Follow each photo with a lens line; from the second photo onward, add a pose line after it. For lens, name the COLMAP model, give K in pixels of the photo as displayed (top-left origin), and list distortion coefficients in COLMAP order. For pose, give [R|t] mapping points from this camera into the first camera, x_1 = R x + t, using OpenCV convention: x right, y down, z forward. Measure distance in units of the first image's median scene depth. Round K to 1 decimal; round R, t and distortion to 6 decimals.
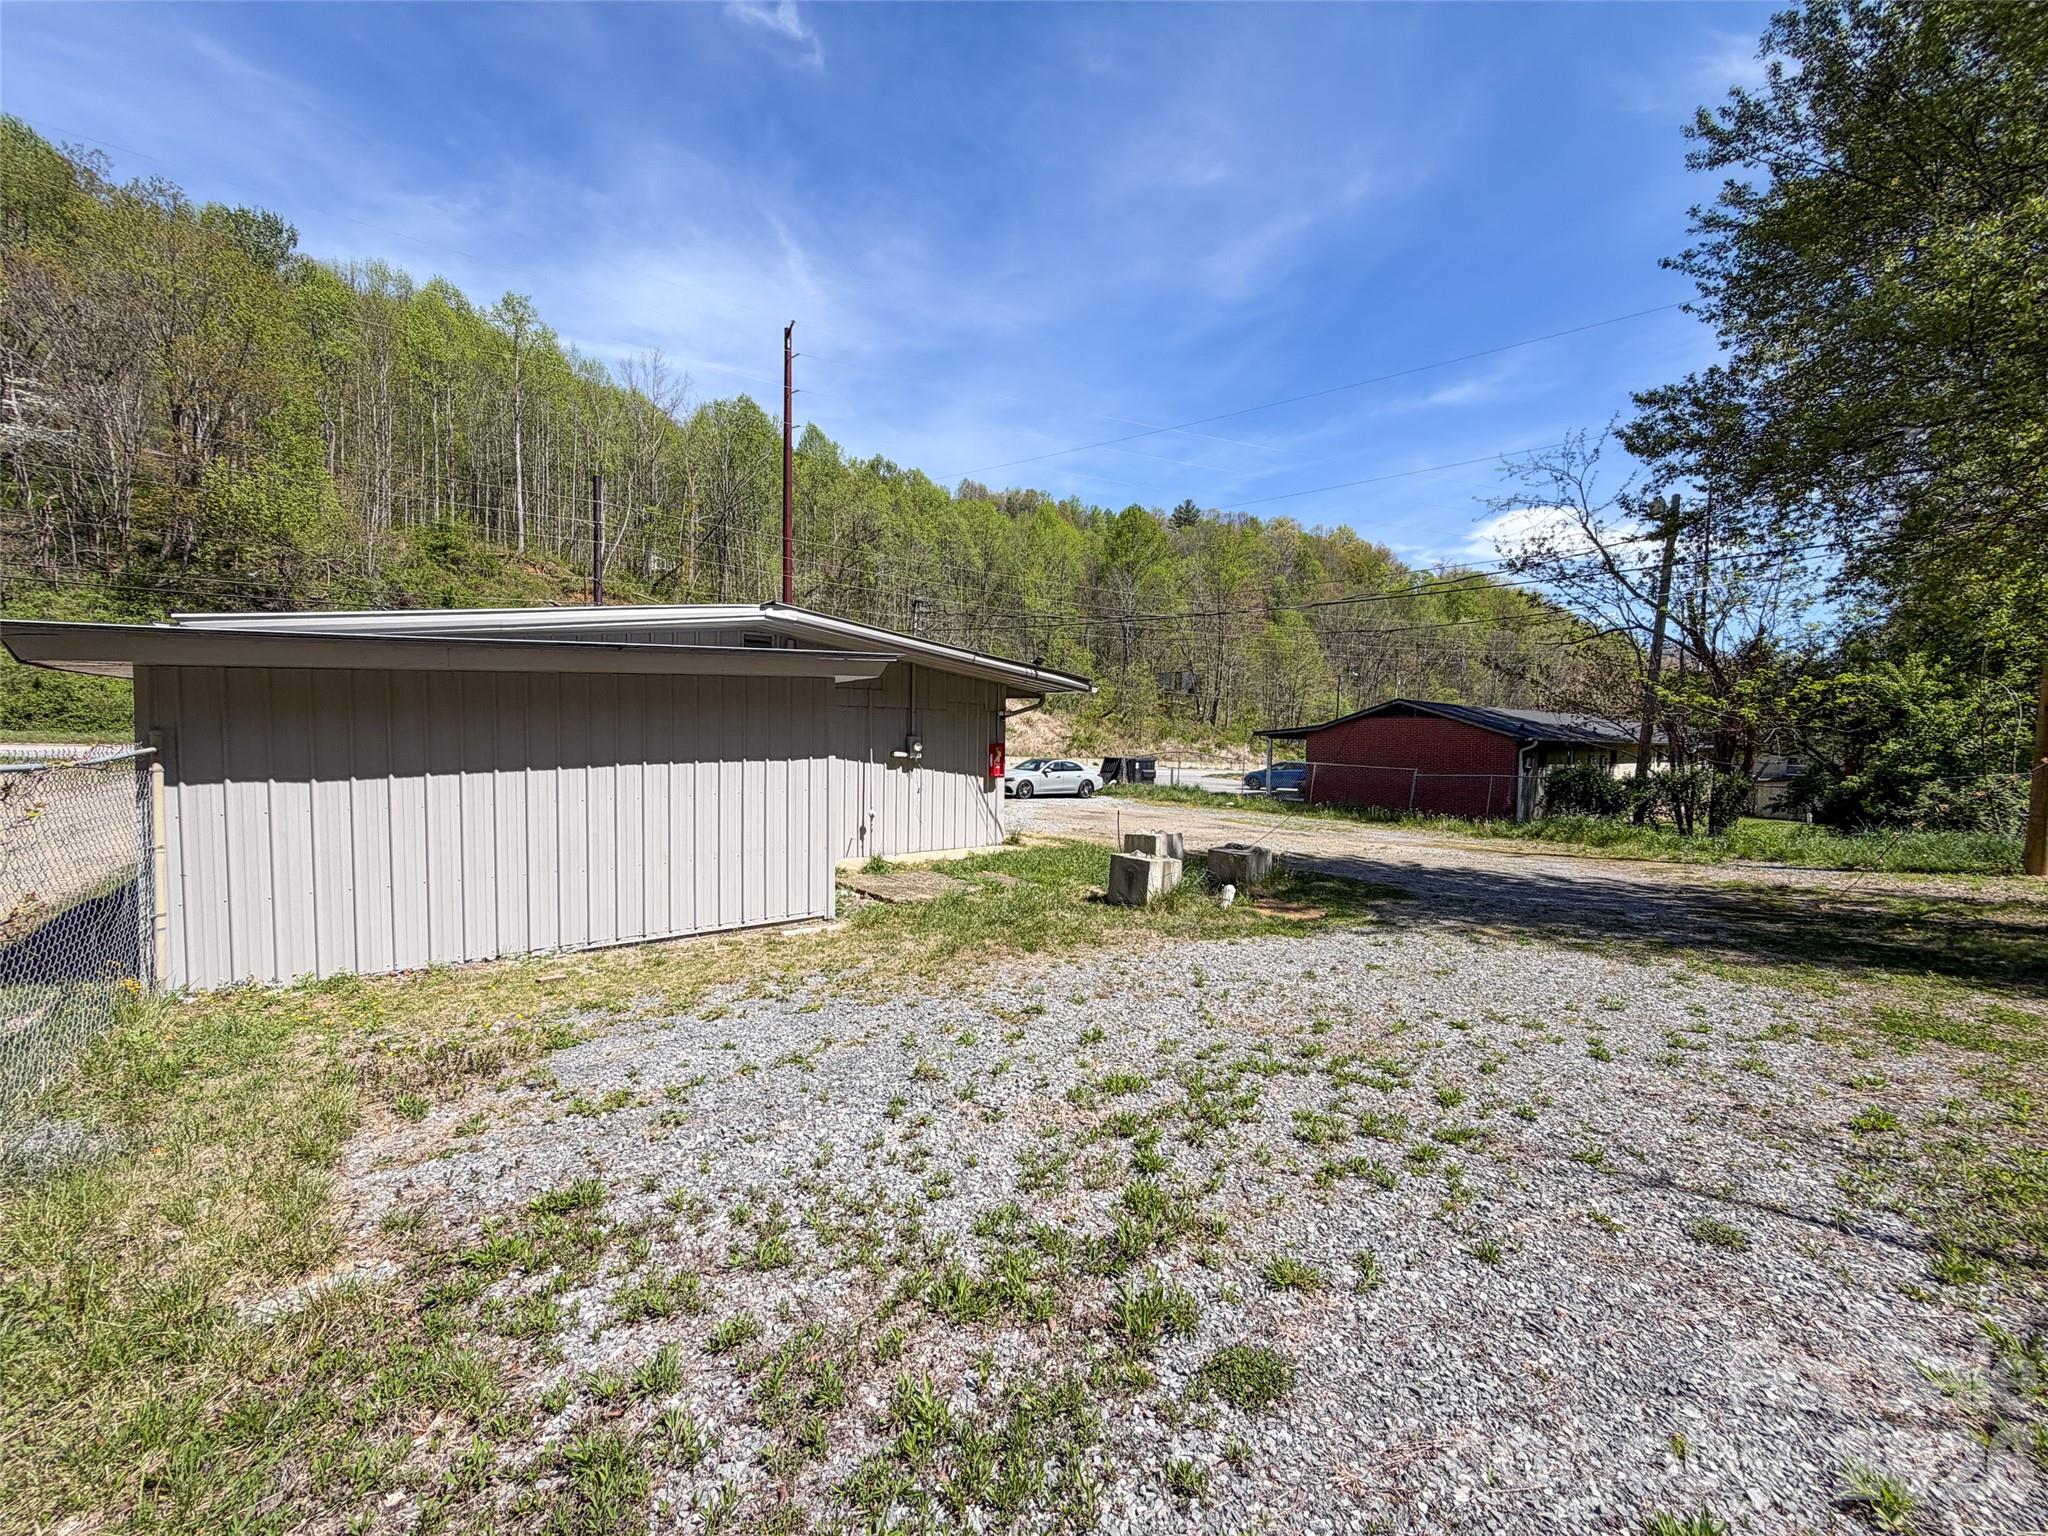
lens RADIAL K [[814.9, 0, 1017.3], [0, 814.9, 780.7], [0, 0, 1]] dist [0.000686, 0.000503]
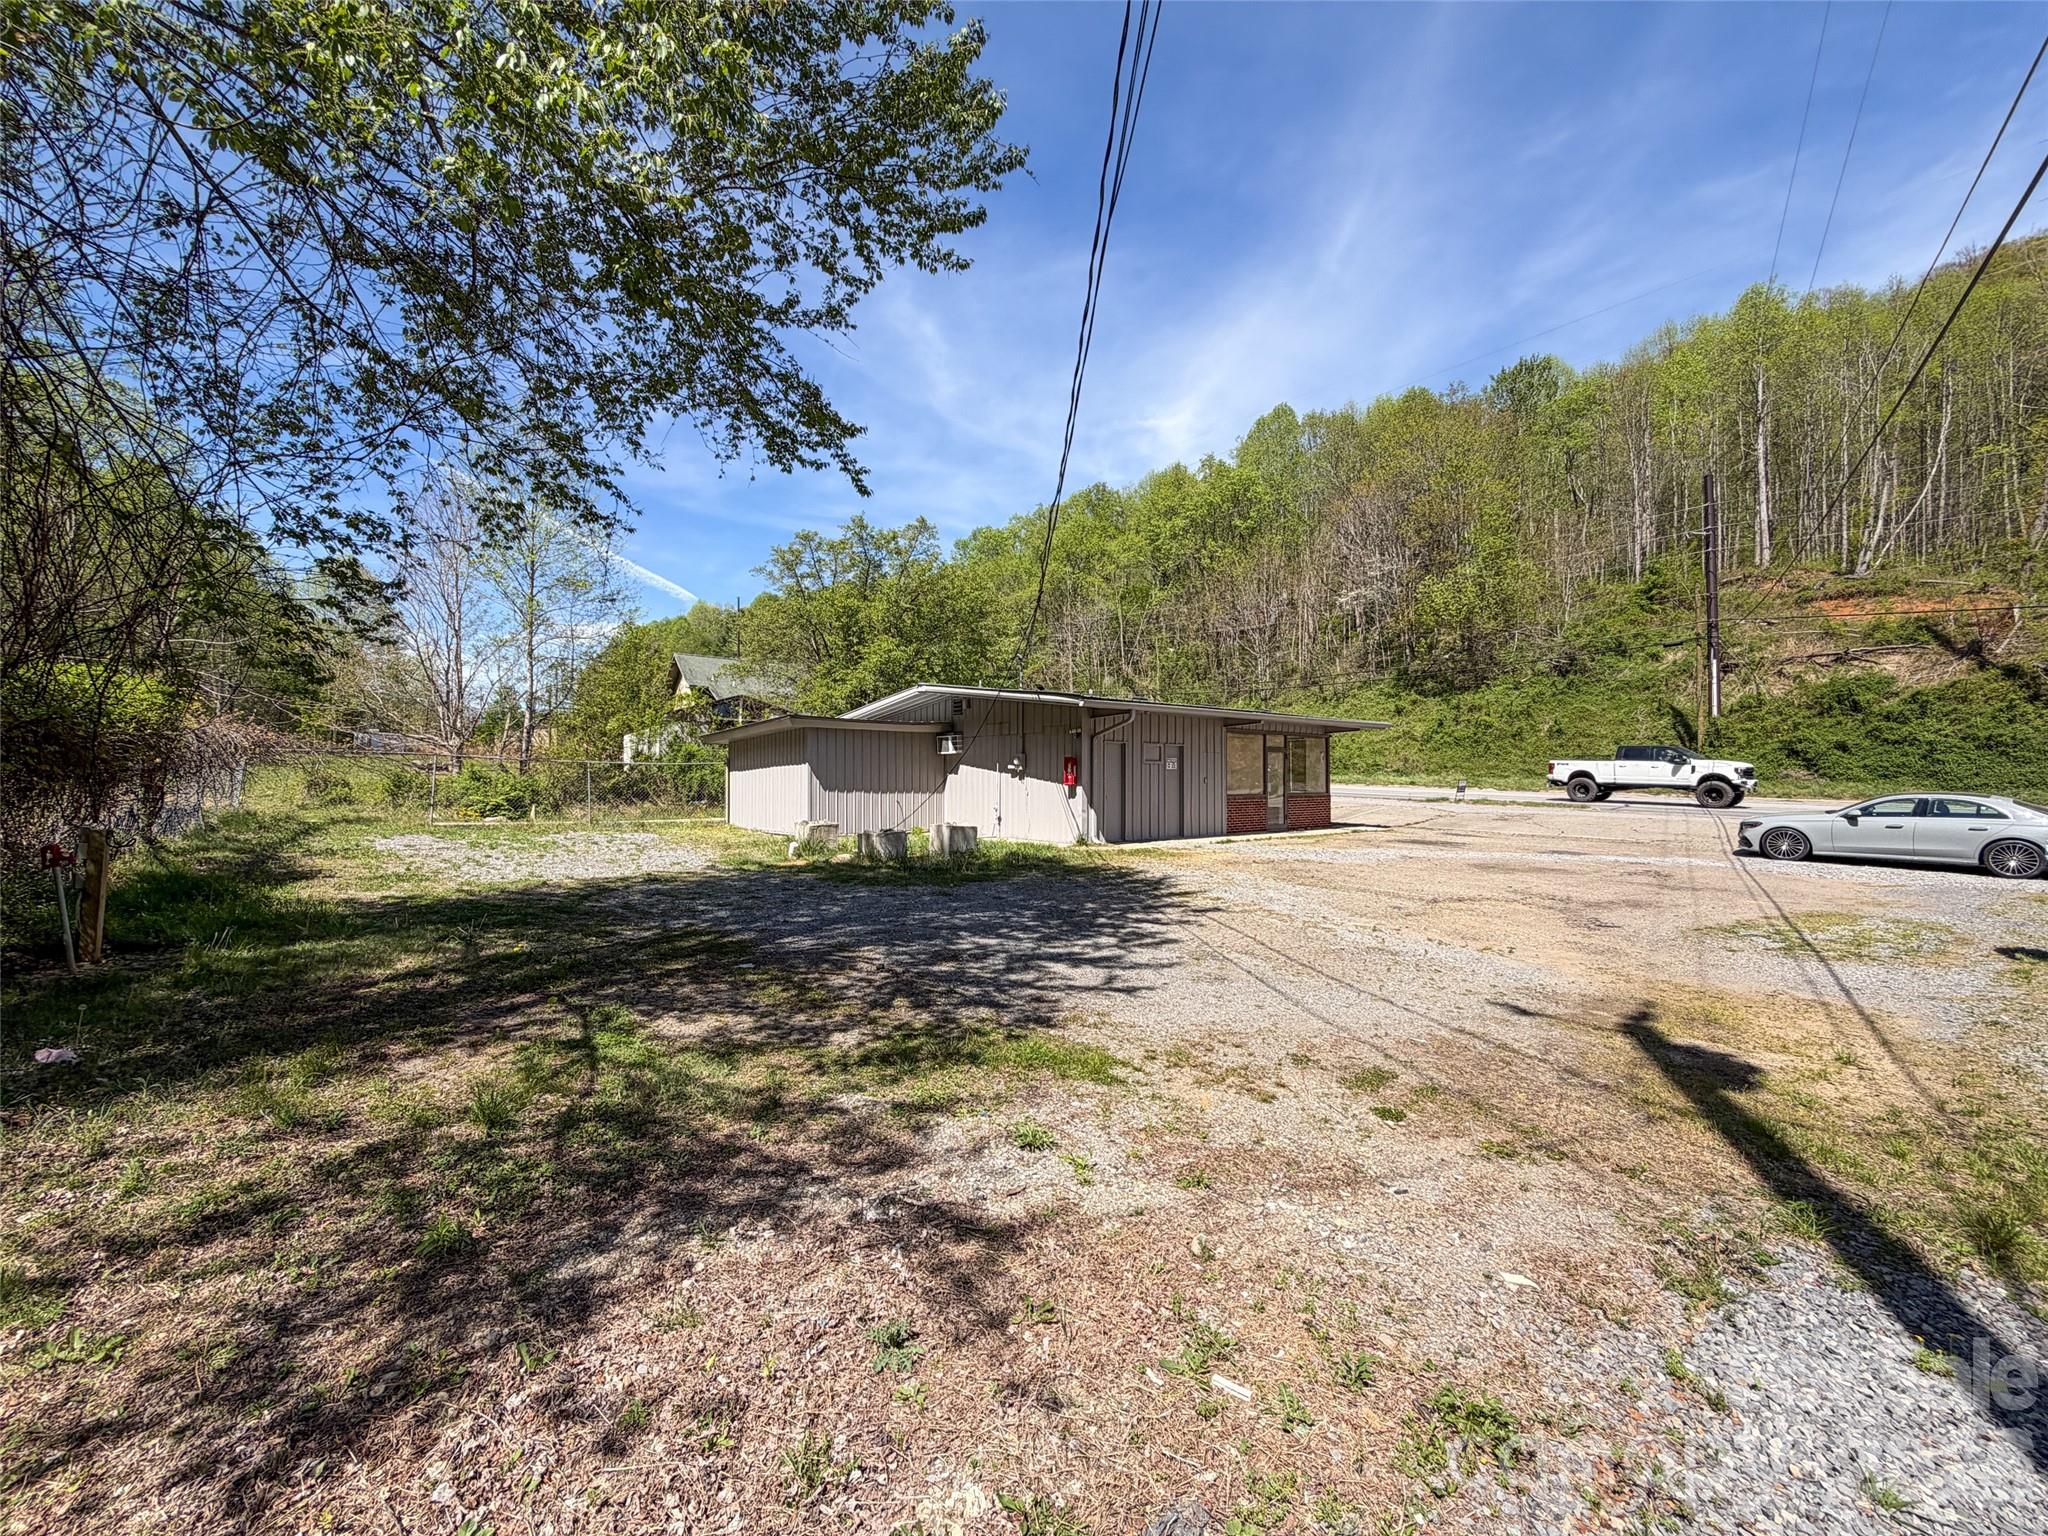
lens RADIAL K [[814.9, 0, 1015.9], [0, 814.9, 769.9], [0, 0, 1]] dist [0.000686, 0.000503]
pose [[0.020118, -0.022961, -0.999534, 0.542469], [-0.055309, 0.998180, -0.024043, 0.002772], [0.998267, 0.055767, 0.018811, 0.422348]]
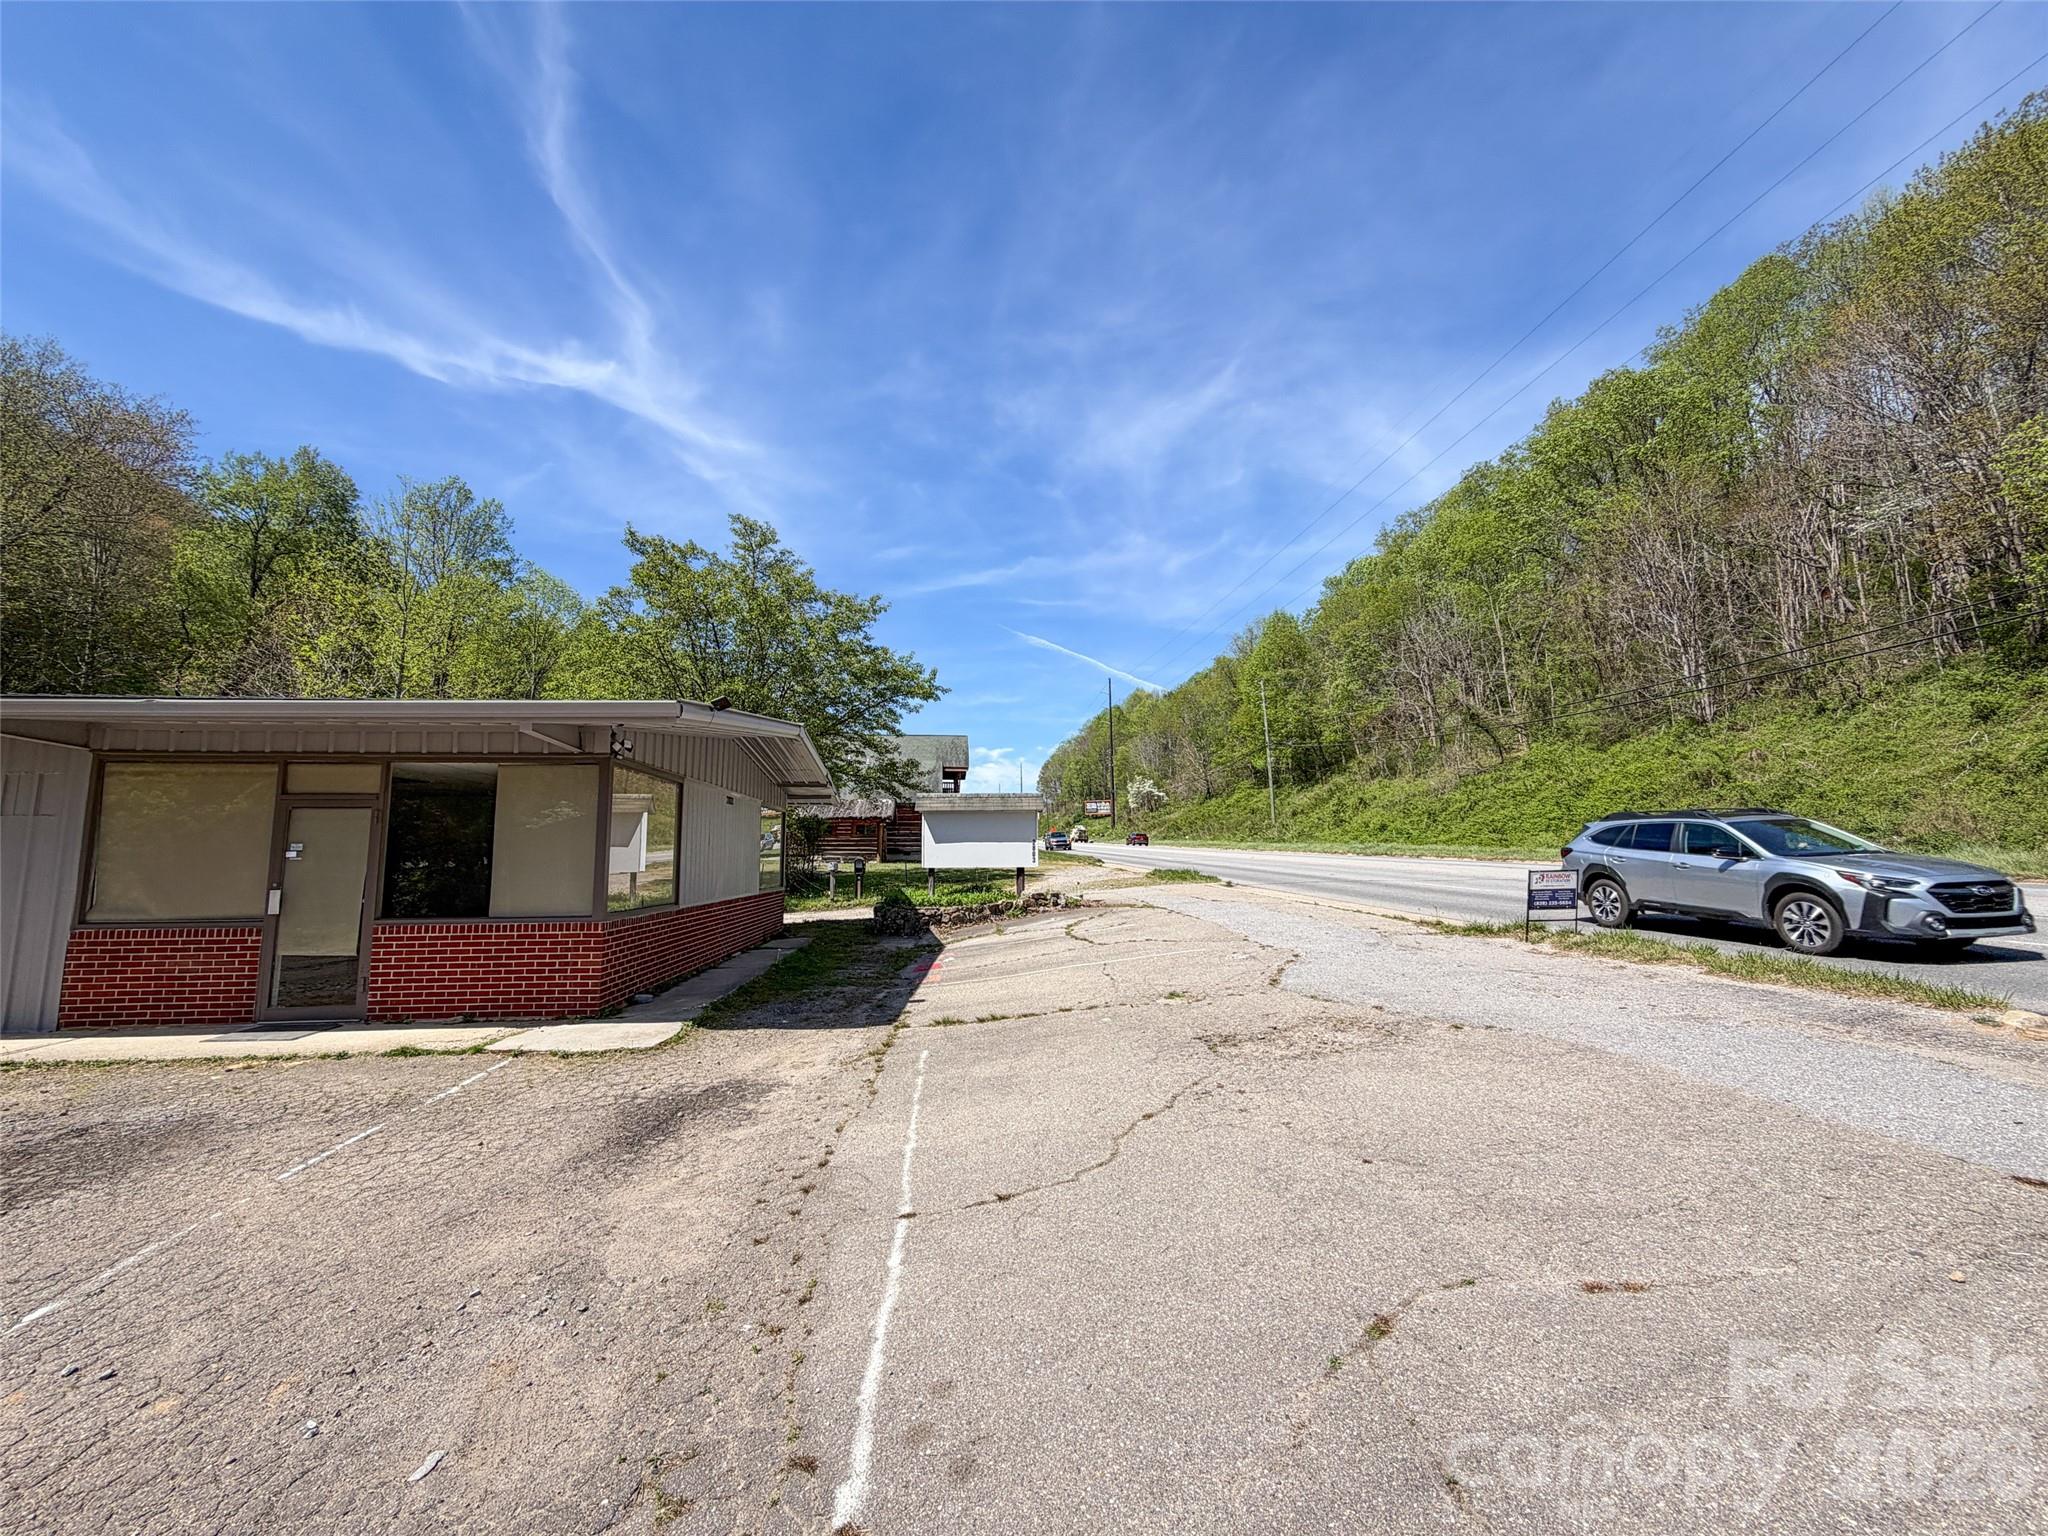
lens RADIAL K [[814.9, 0, 1017.5], [0, 814.9, 766.6], [0, 0, 1]] dist [0.000686, 0.000503]
pose [[-0.547517, -0.105049, -0.830175, -0.050068], [-0.046268, 0.994372, -0.095311, -0.038923], [0.835514, -0.013774, -0.549296, 0.984835]]
